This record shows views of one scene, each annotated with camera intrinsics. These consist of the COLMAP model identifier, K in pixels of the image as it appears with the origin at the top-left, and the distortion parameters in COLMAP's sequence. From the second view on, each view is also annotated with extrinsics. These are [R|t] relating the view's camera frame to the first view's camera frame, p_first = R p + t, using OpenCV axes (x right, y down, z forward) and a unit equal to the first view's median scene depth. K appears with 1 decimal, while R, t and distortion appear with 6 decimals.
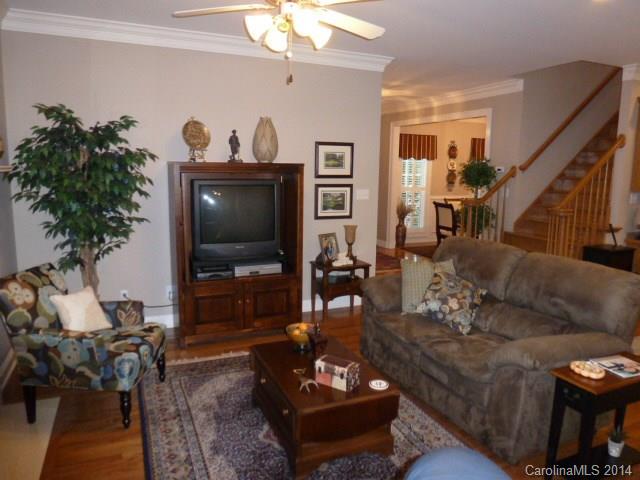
lens RADIAL K [[458.4, 0, 320.0], [0, 458.4, 240.0], [0, 0, 1]] dist [-0.053267, 0.002963]
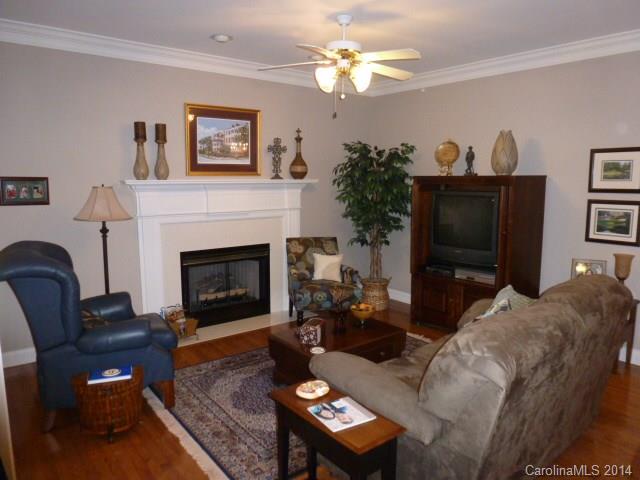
lens RADIAL K [[458.4, 0, 320.0], [0, 458.4, 240.0], [0, 0, 1]] dist [-0.053267, 0.002963]
pose [[0.261394, 0.108758, -0.959086, 0.743598], [-0.148299, 0.986359, 0.071433, -0.038495], [0.953772, 0.123559, 0.273957, 0.349773]]
